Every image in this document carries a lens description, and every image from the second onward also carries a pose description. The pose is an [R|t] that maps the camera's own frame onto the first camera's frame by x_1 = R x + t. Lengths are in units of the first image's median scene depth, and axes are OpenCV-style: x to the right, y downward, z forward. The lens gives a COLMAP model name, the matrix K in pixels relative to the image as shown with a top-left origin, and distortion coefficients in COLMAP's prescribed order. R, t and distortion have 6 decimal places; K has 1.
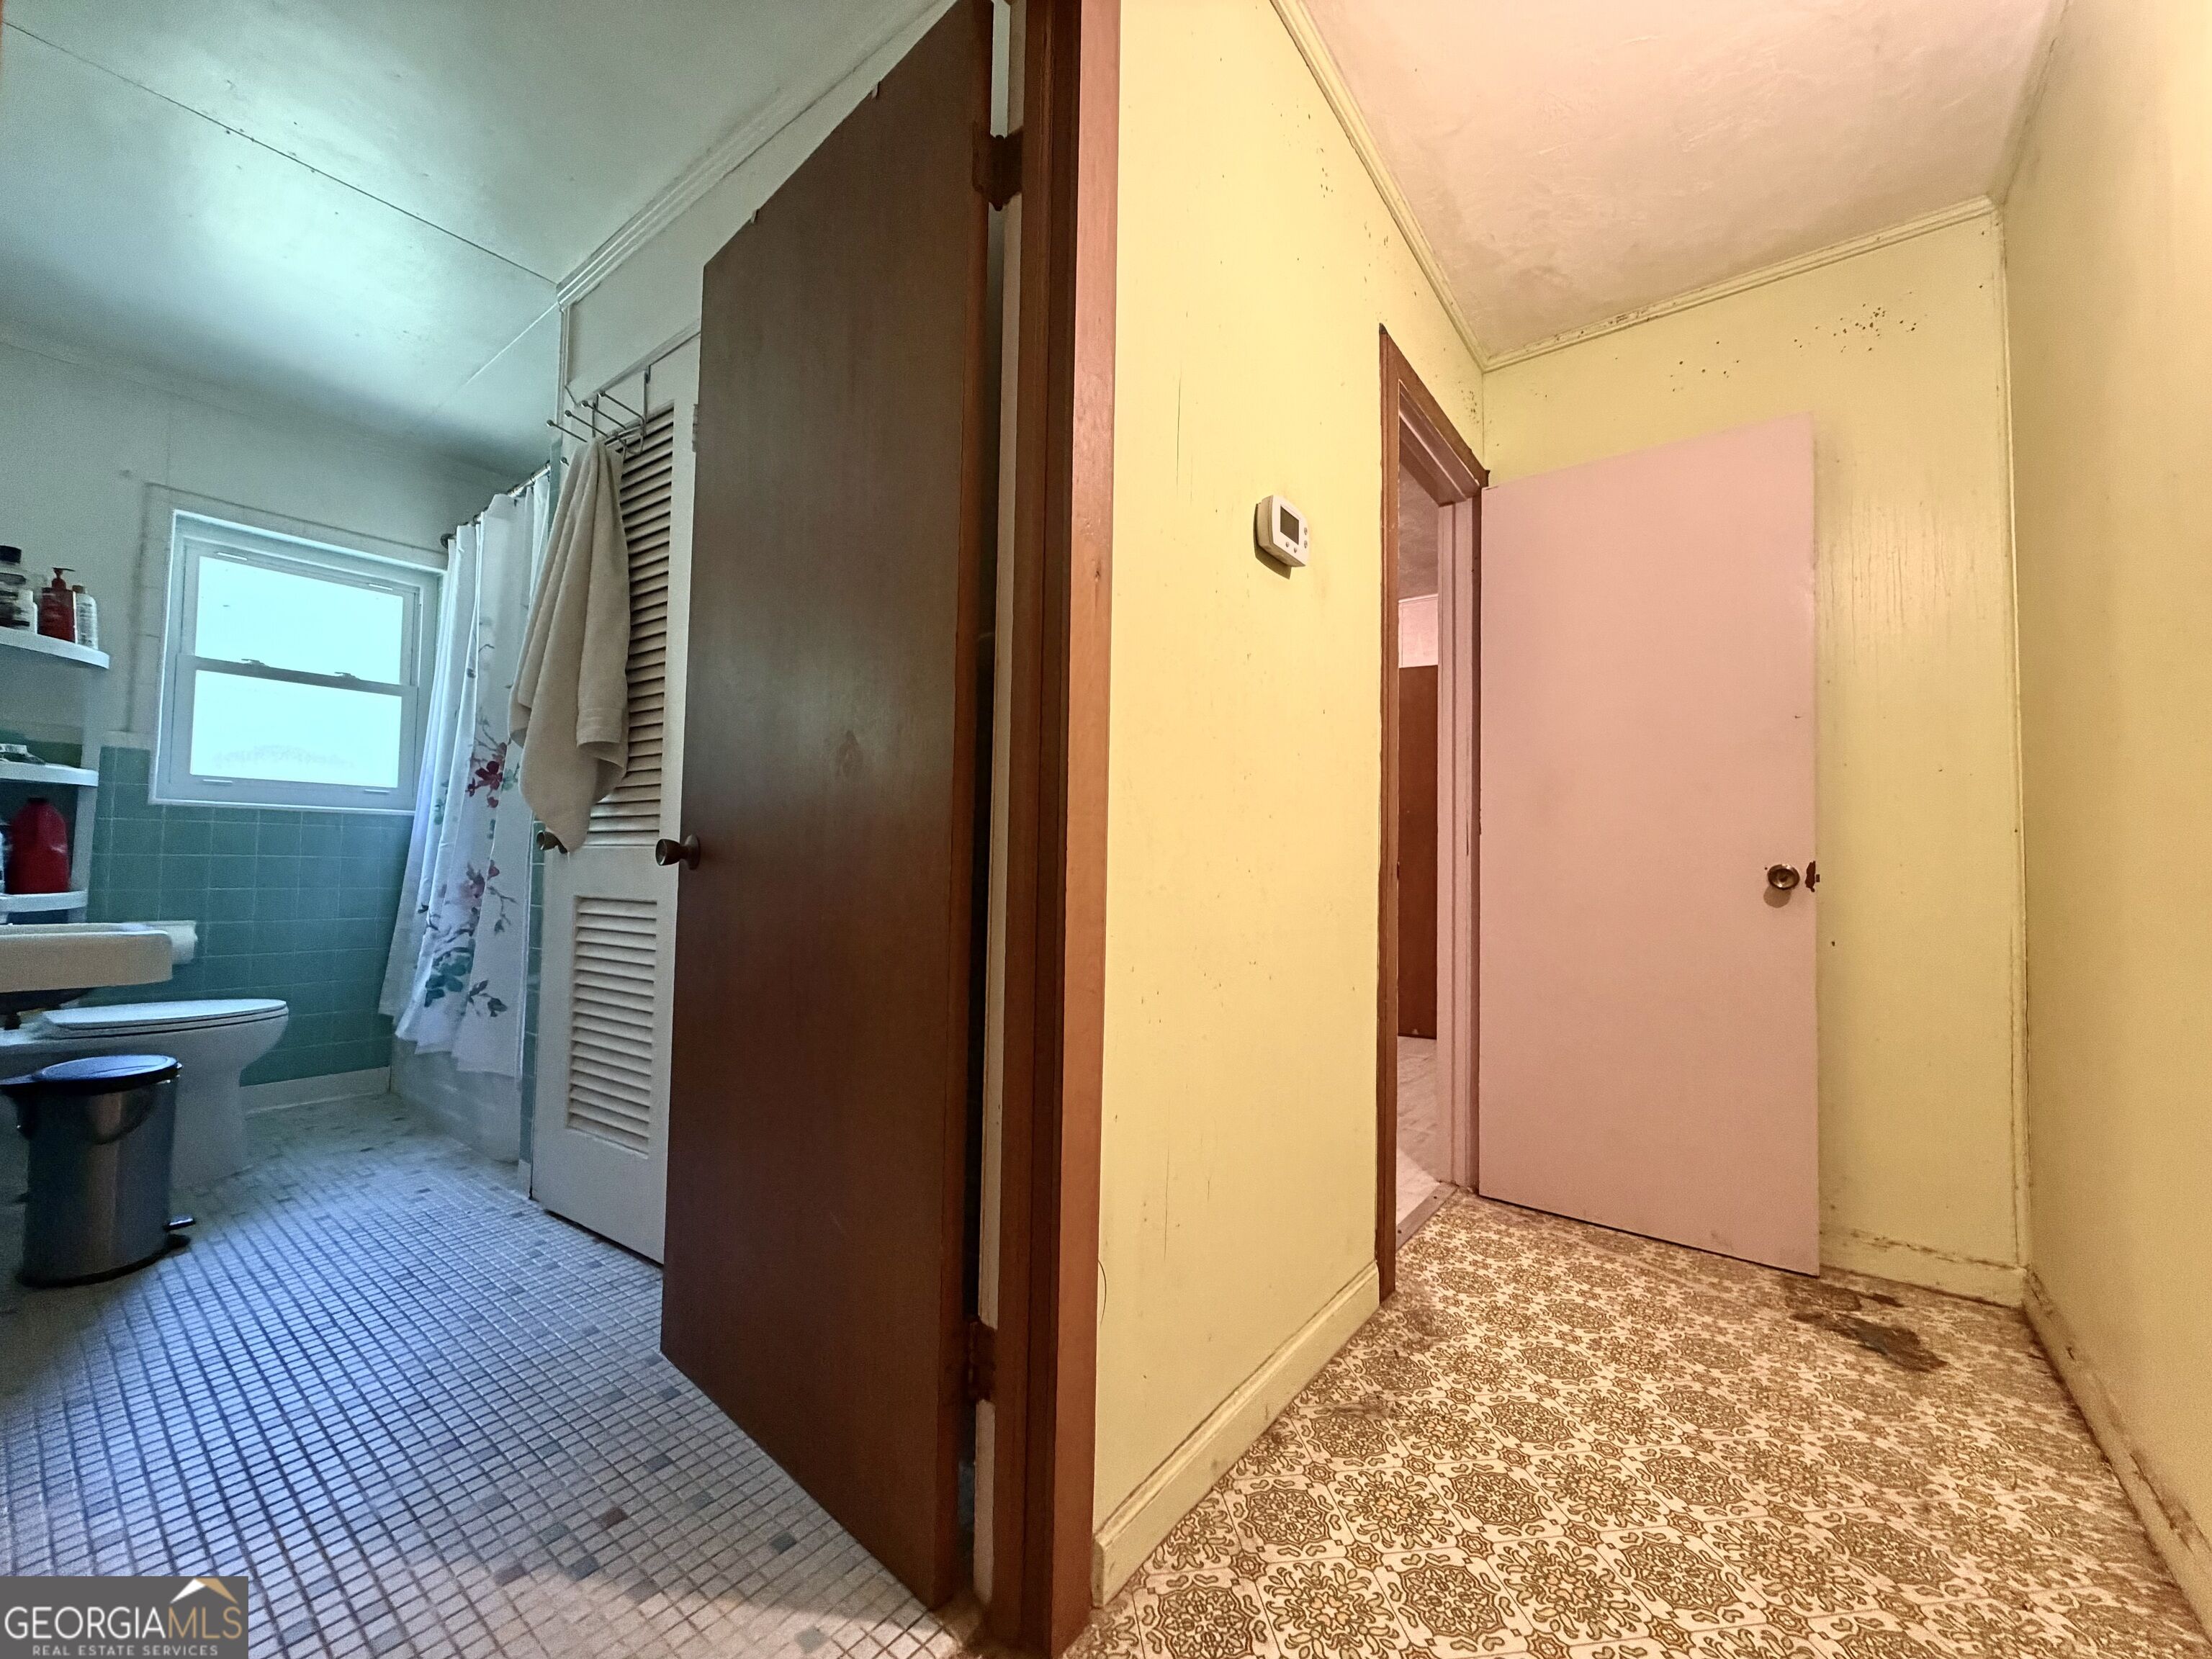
lens RADIAL K [[881.3, 0, 1097.0], [0, 881.3, 832.2], [0, 0, 1]] dist [-0.002304, 0.000477]
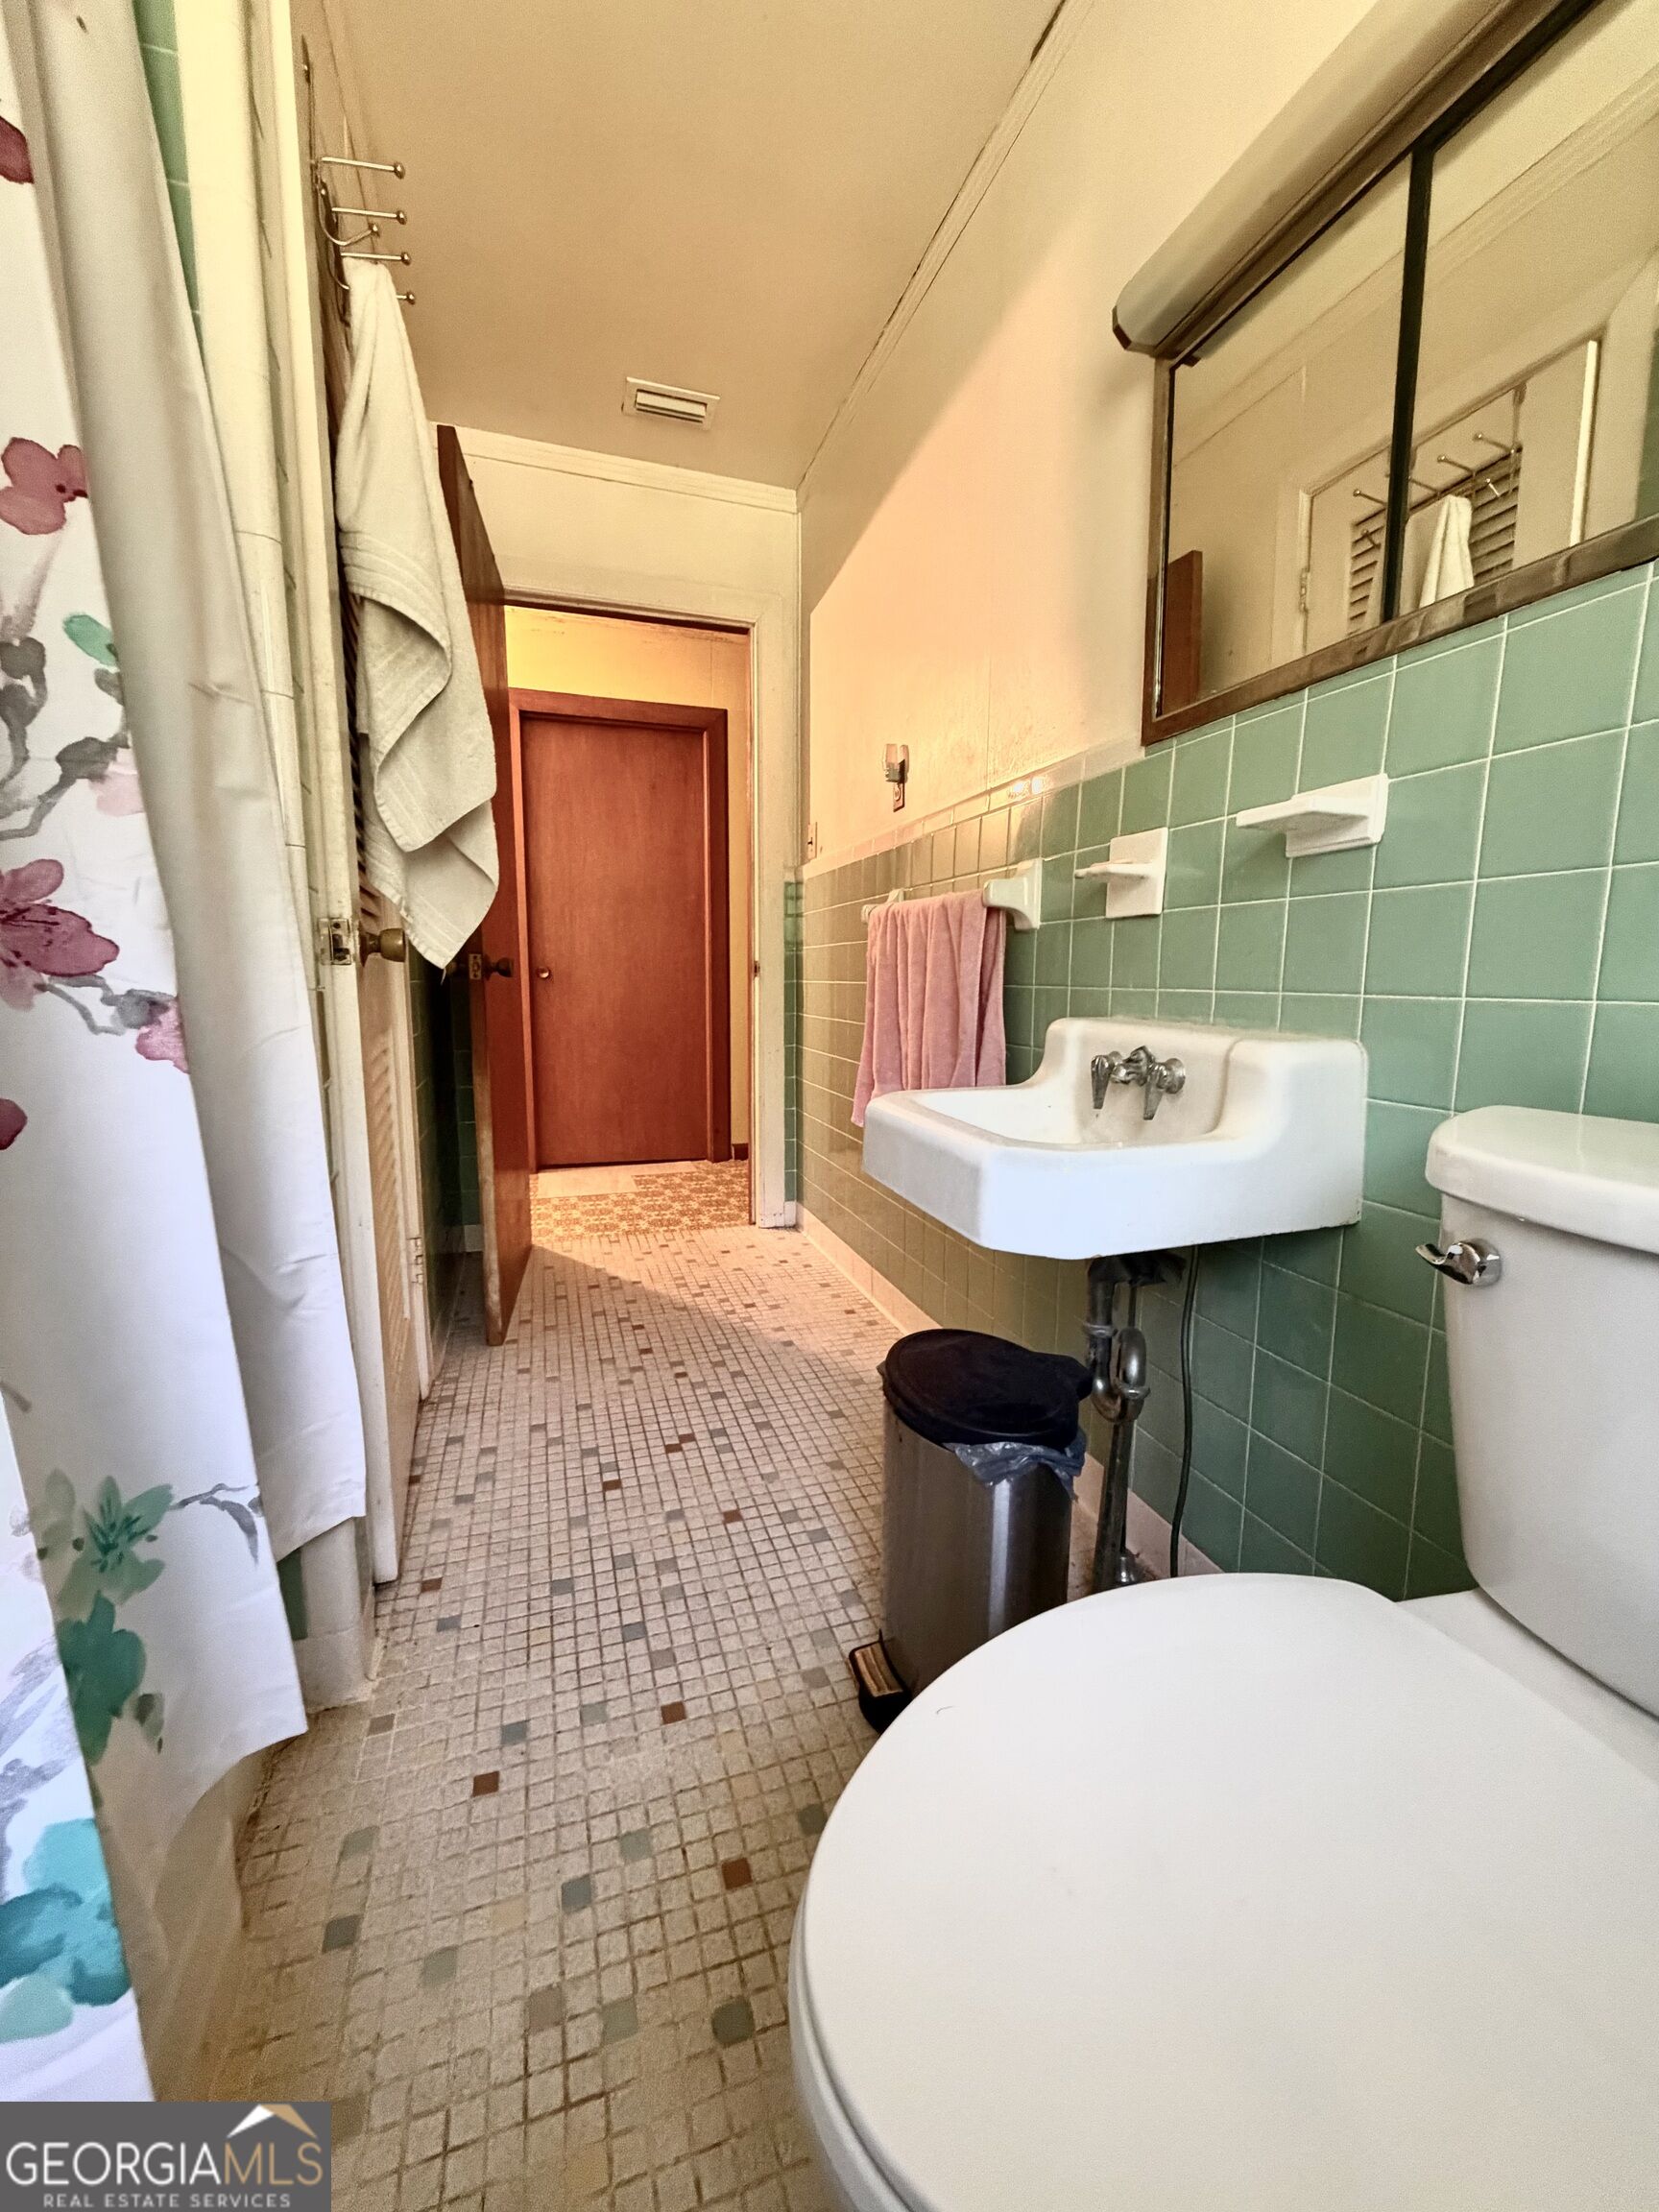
lens RADIAL K [[881.3, 0, 834.6], [0, 881.3, 1097.2], [0, 0, 1]] dist [-0.002304, 0.000477]
pose [[-0.831004, -0.095265, 0.548048, -1.970638], [-0.029806, 0.991437, 0.127143, 0.039690], [-0.555467, 0.089321, -0.826728, 2.189257]]
